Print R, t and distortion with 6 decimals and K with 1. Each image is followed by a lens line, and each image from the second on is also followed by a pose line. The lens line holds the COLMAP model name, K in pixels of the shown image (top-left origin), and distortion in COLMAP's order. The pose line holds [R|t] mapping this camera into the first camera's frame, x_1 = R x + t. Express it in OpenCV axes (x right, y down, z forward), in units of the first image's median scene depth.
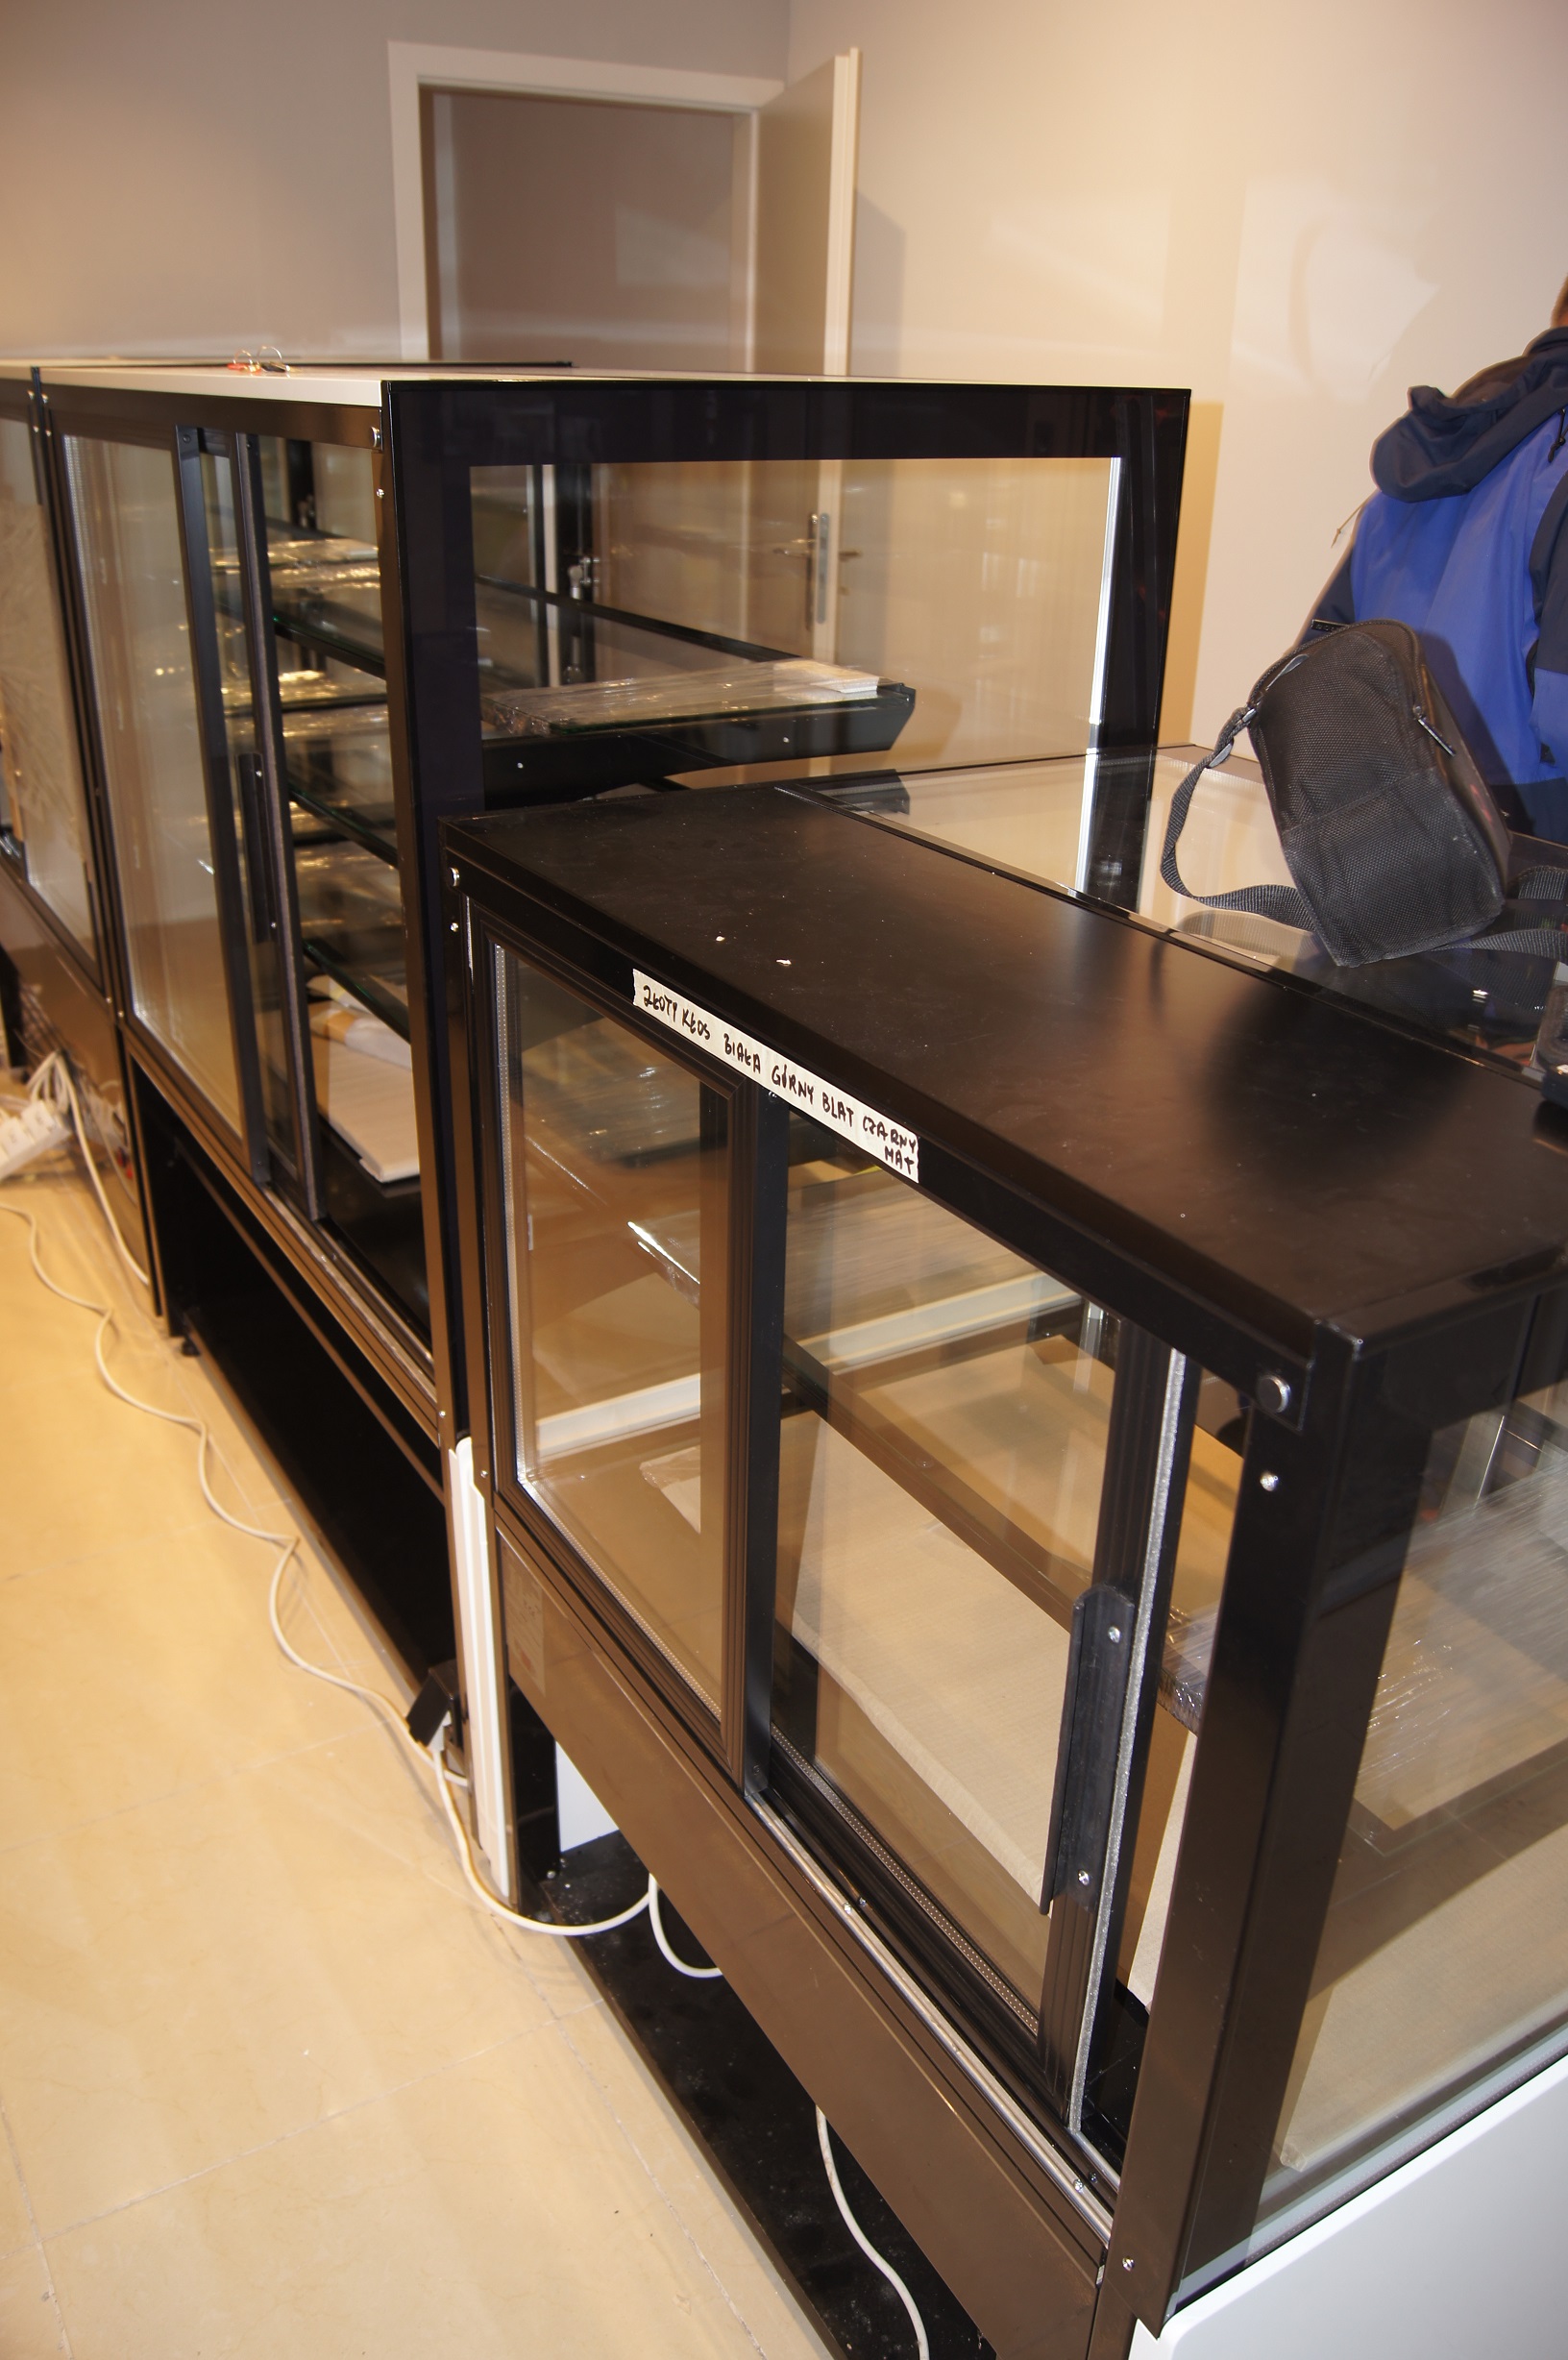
lens RADIAL K [[1842.3, 0, 772.8], [0, 1842.3, 1202.7], [0, 0, 1]] dist [-0.085506, 0.017288]
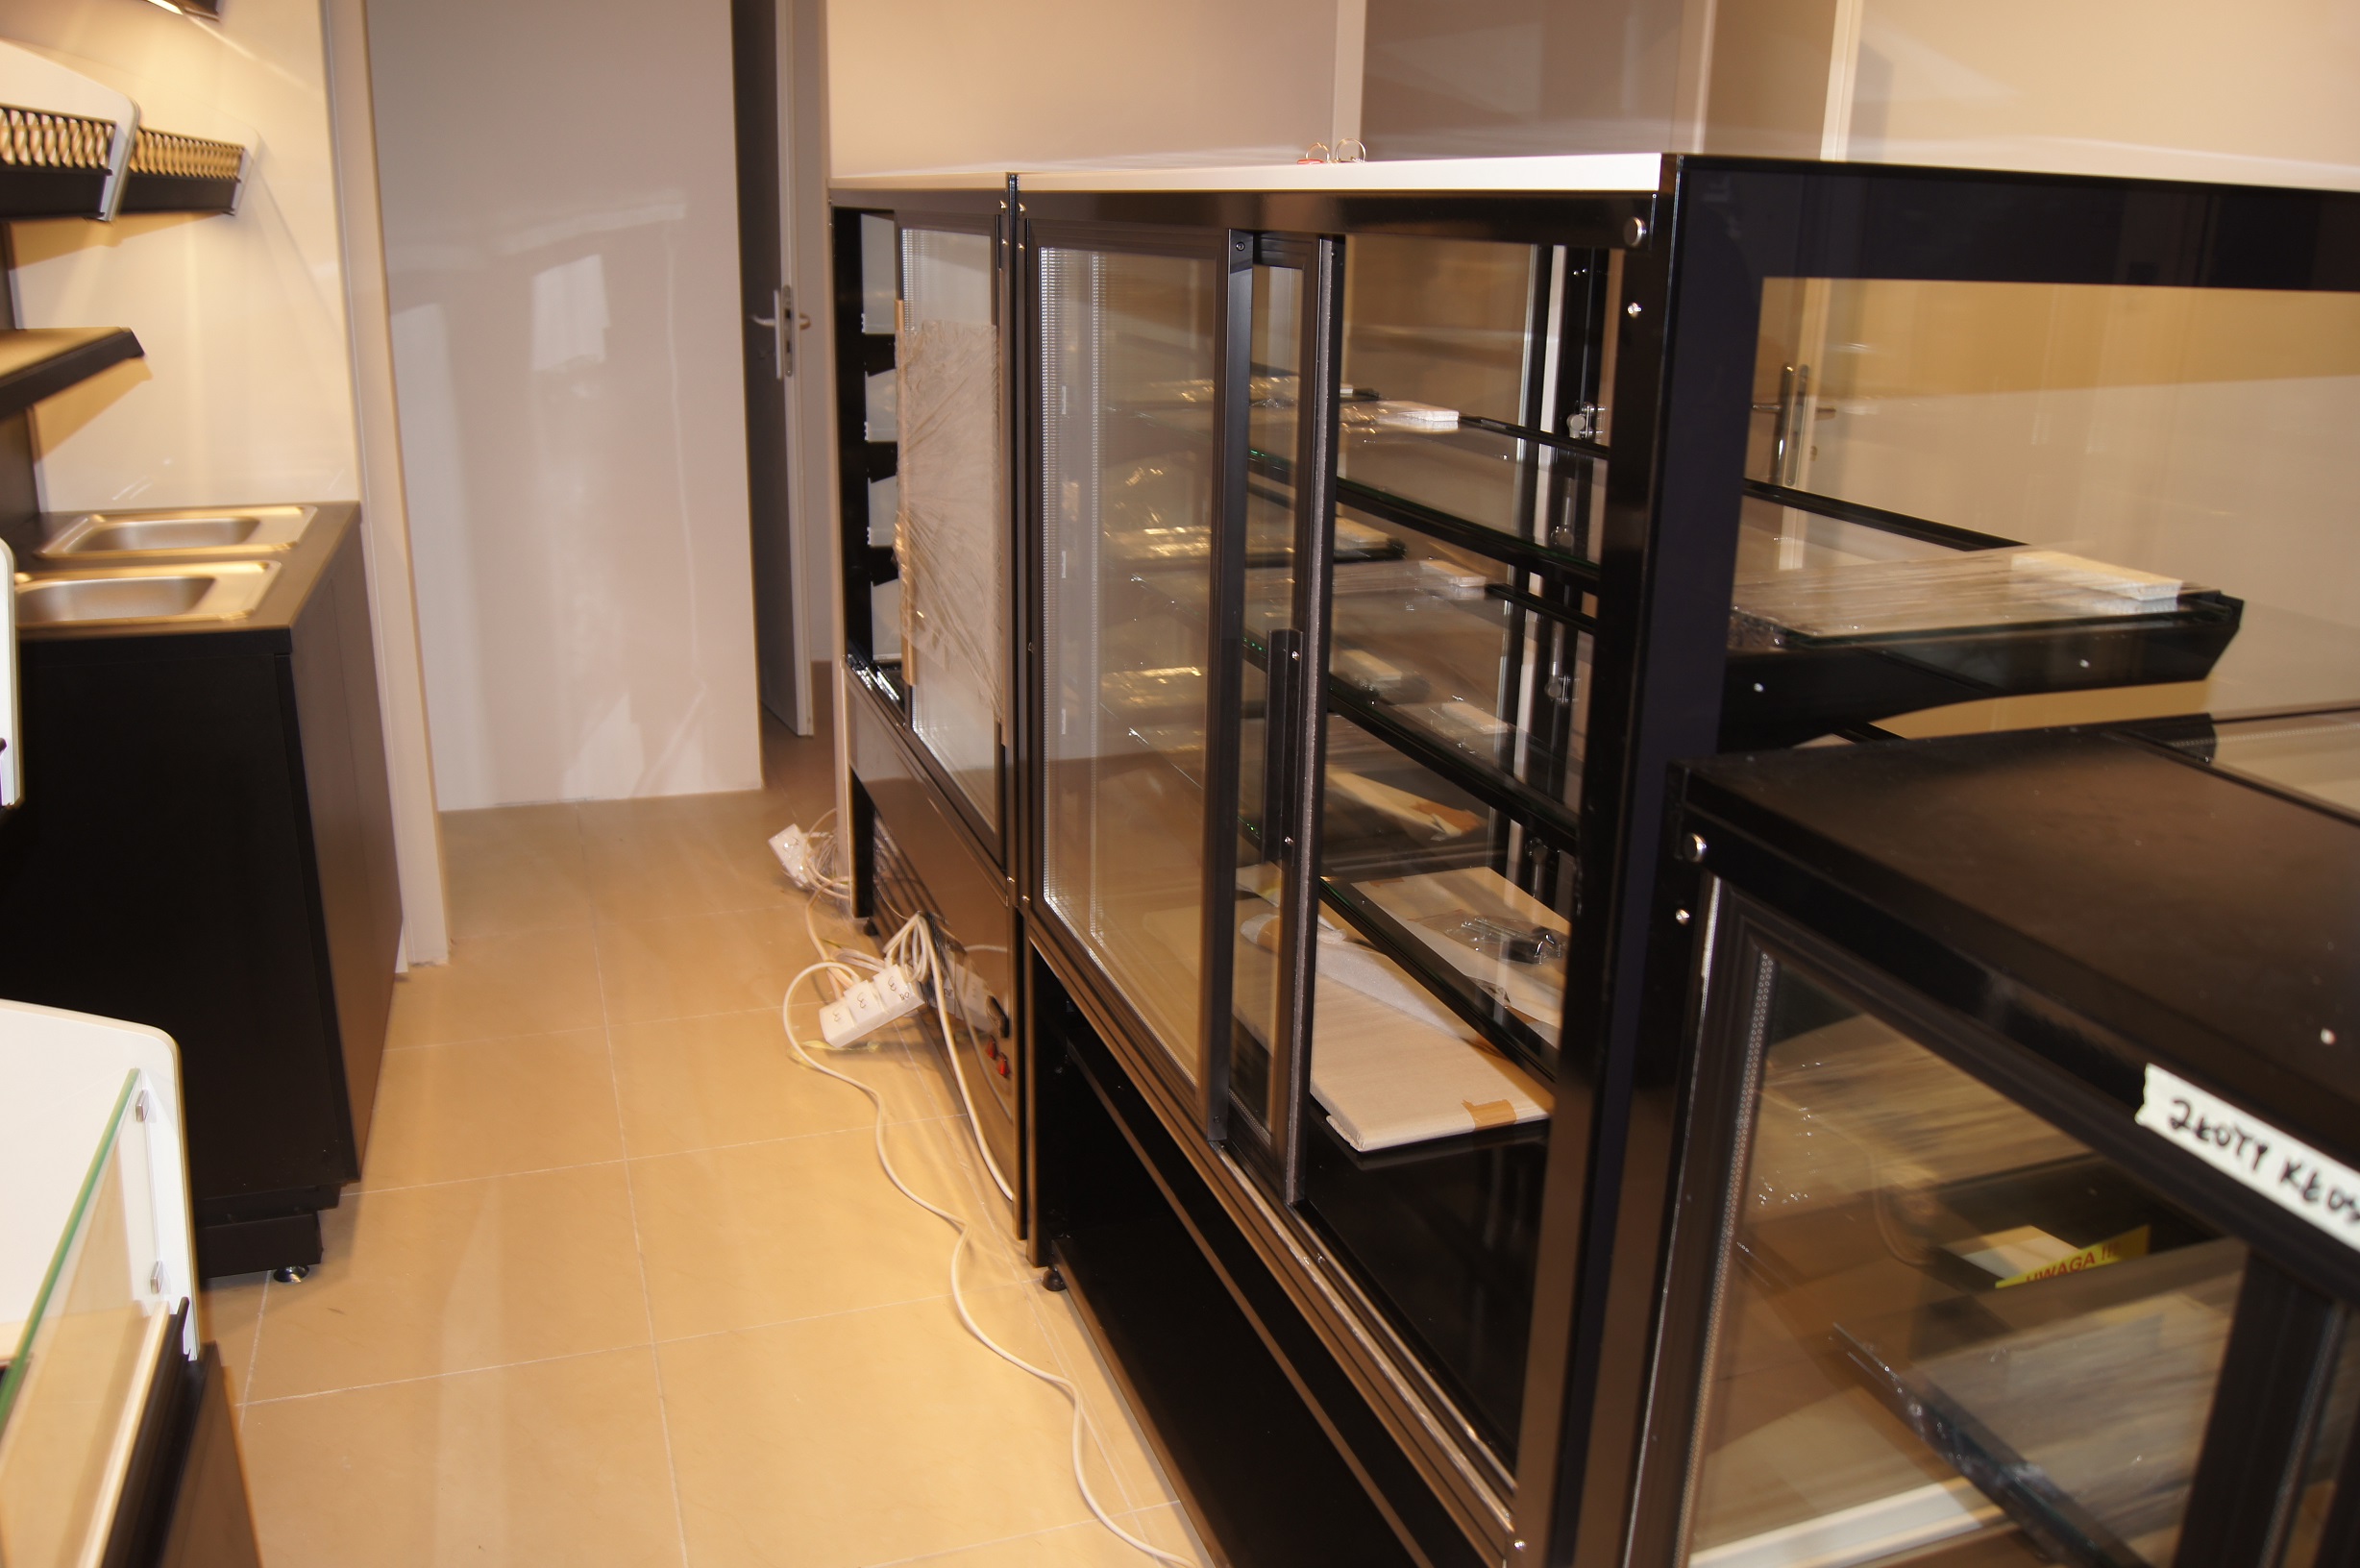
lens RADIAL K [[1842.3, 0, 1145.1], [0, 1842.3, 798.8], [0, 0, 1]] dist [-0.085506, 0.017288]
pose [[0.977505, 0.062903, -0.201314, -0.127280], [-0.088096, 0.989011, -0.118731, -0.050404], [0.191633, 0.133795, 0.972304, 0.148674]]
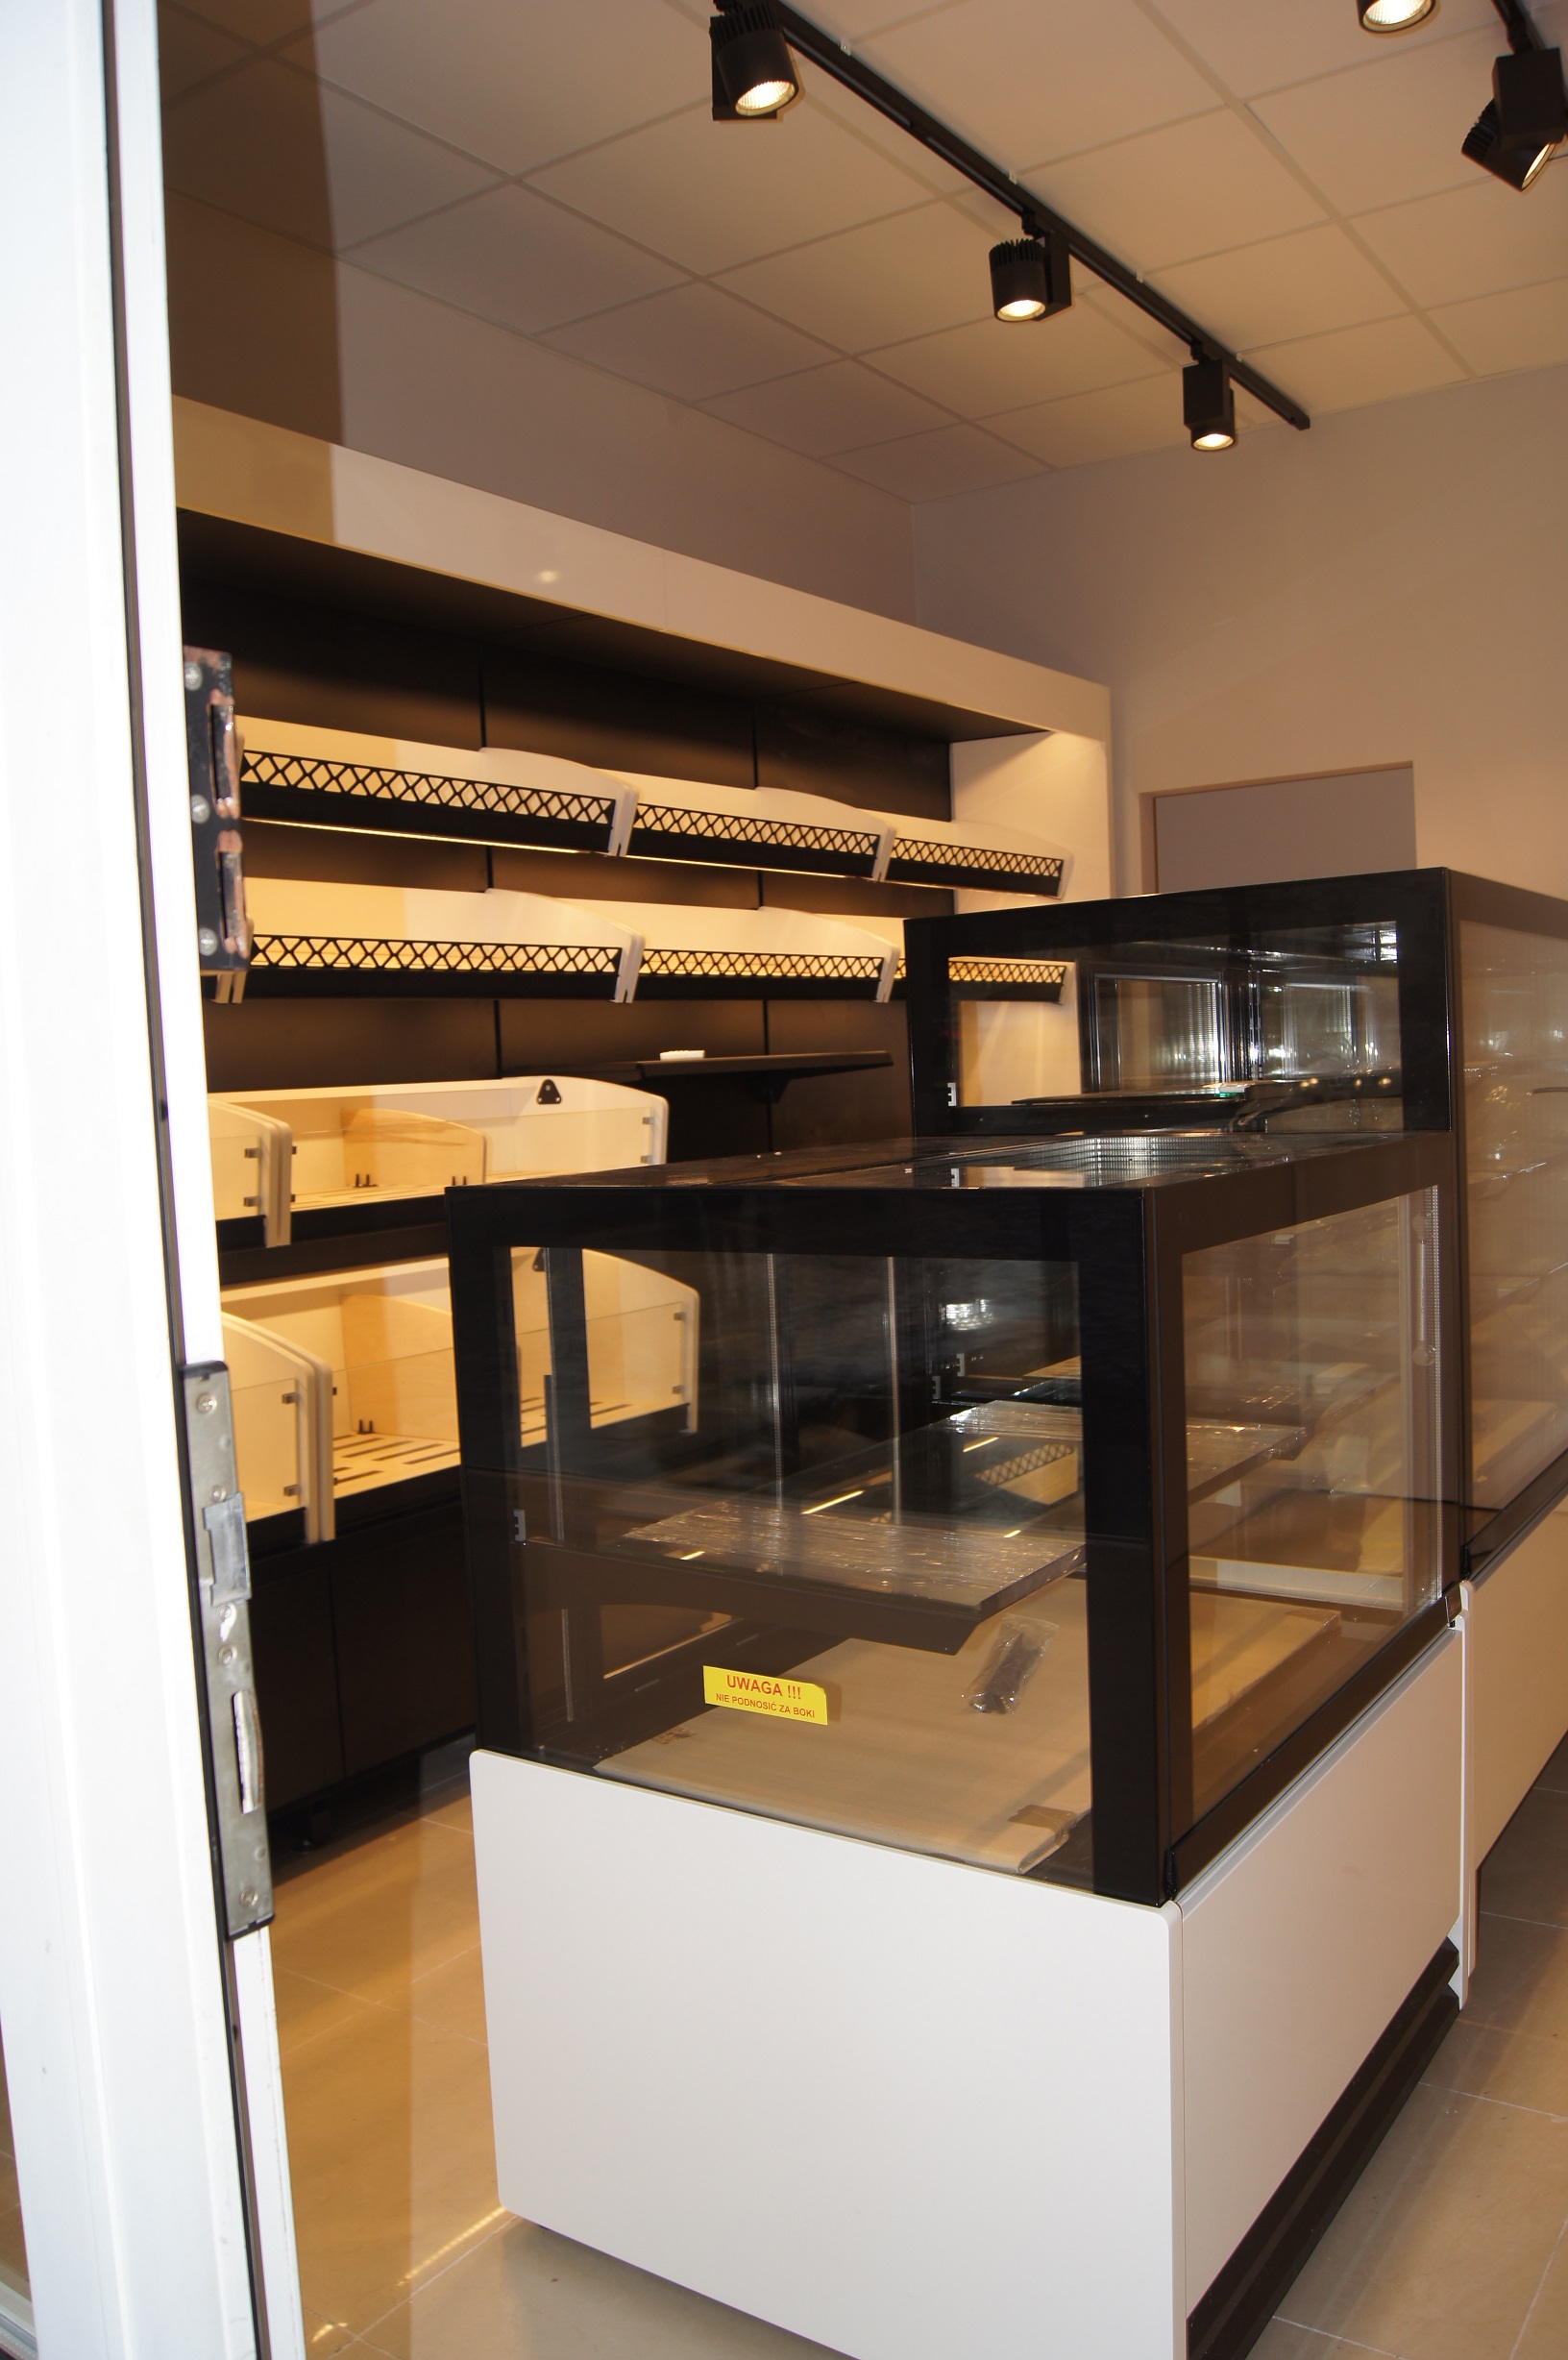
lens RADIAL K [[1842.3, 0, 777.9], [0, 1842.3, 1196.3], [0, 0, 1]] dist [-0.085506, 0.017288]
pose [[0.411091, 0.026128, -0.911220, 0.787965], [-0.338157, 0.932642, -0.125815, 0.066694], [0.846554, 0.359857, 0.392236, 0.090993]]
